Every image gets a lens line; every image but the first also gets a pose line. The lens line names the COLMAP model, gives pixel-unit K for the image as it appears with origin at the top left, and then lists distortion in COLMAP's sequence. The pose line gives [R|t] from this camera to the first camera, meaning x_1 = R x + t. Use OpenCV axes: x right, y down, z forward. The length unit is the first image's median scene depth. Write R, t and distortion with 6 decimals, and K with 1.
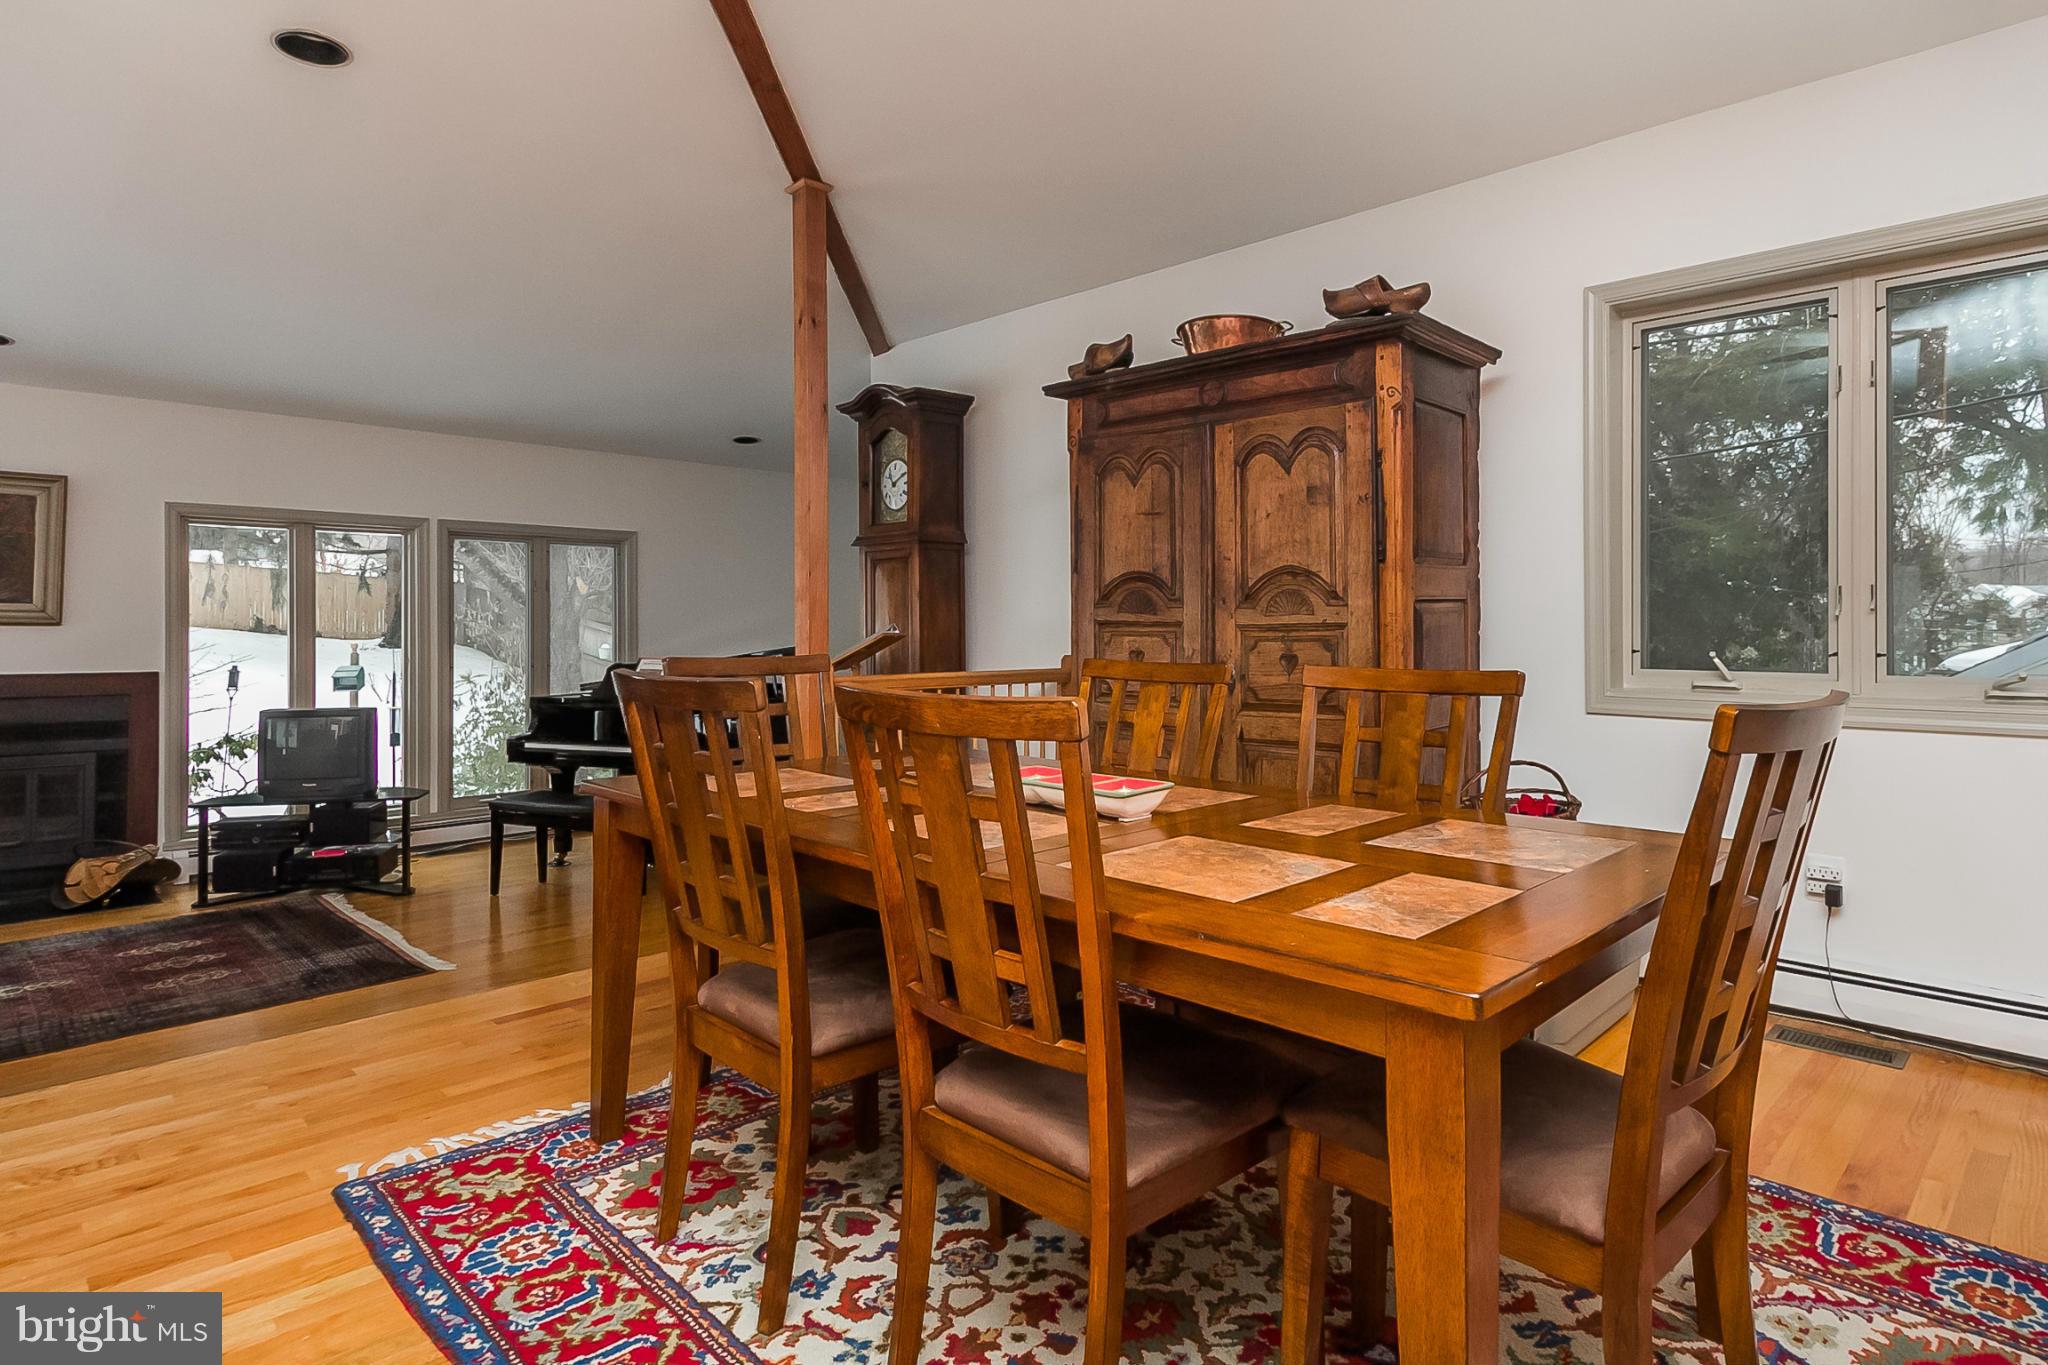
lens RADIAL K [[1099.2, 0, 1042.0], [0, 1099.2, 635.3], [0, 0, 1]] dist [0.002798, -0.000098]
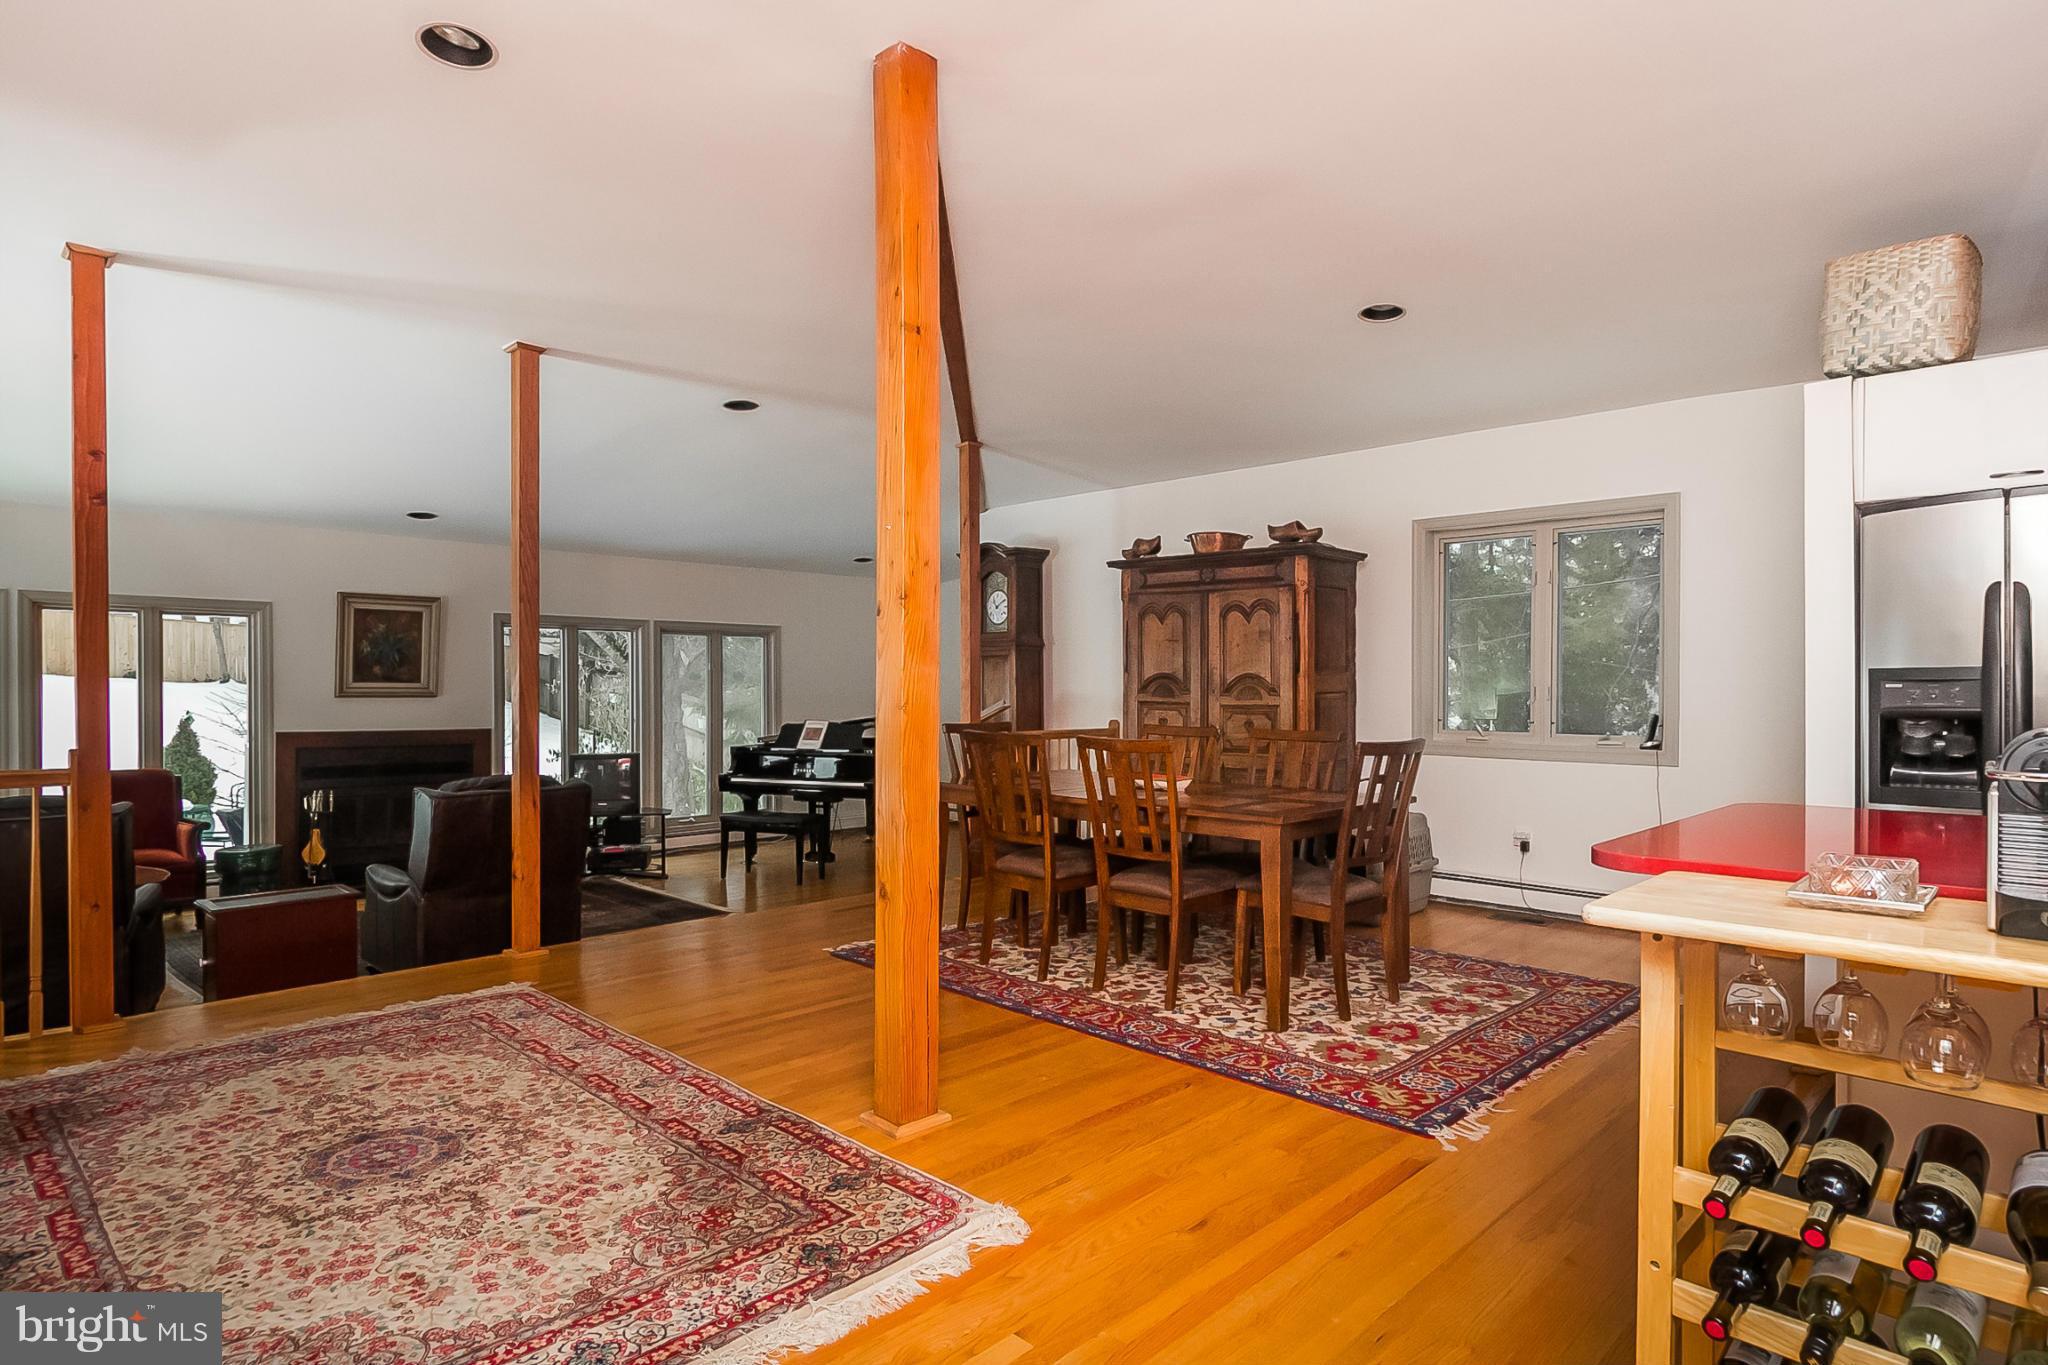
lens RADIAL K [[1092.7, 0, 1033.9], [0, 1092.7, 706.8], [0, 0, 1]] dist [0.001994, -0.000451]
pose [[0.999982, 0.002868, 0.005316, -0.138187], [-0.002941, 0.999901, 0.013774, -0.030278], [-0.005276, -0.013789, 0.999891, -0.788679]]
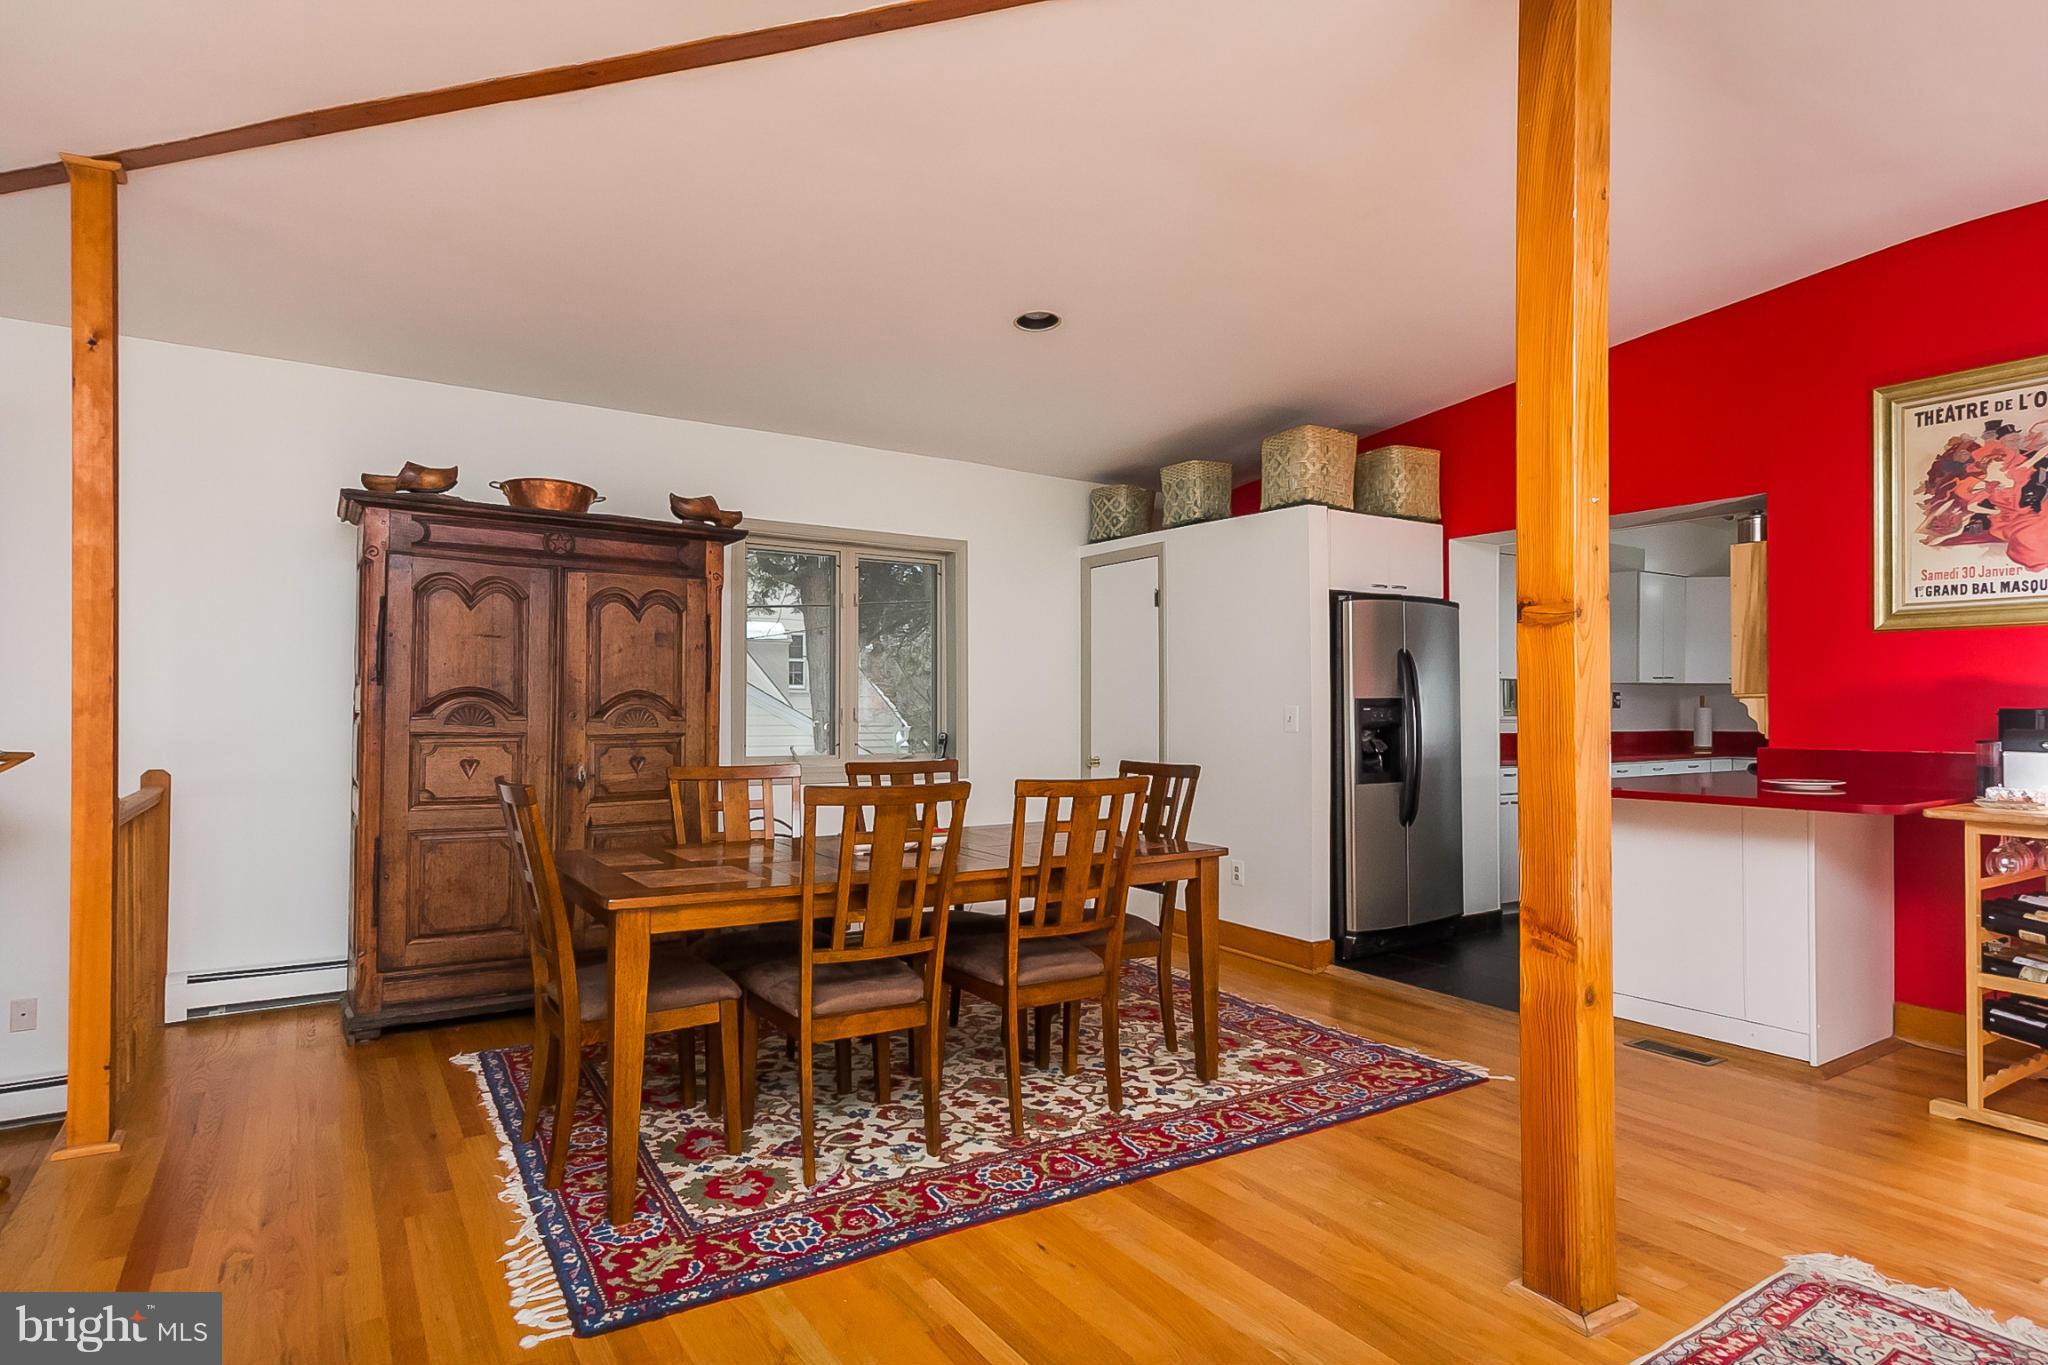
lens RADIAL K [[1092.7, 0, 1033.9], [0, 1092.7, 706.8], [0, 0, 1]] dist [0.001994, -0.000451]
pose [[0.215421, 0.001670, 0.976520, -0.924627], [0.001248, 0.999997, -0.001985, -0.038268], [-0.976521, 0.001646, 0.215418, 0.236626]]
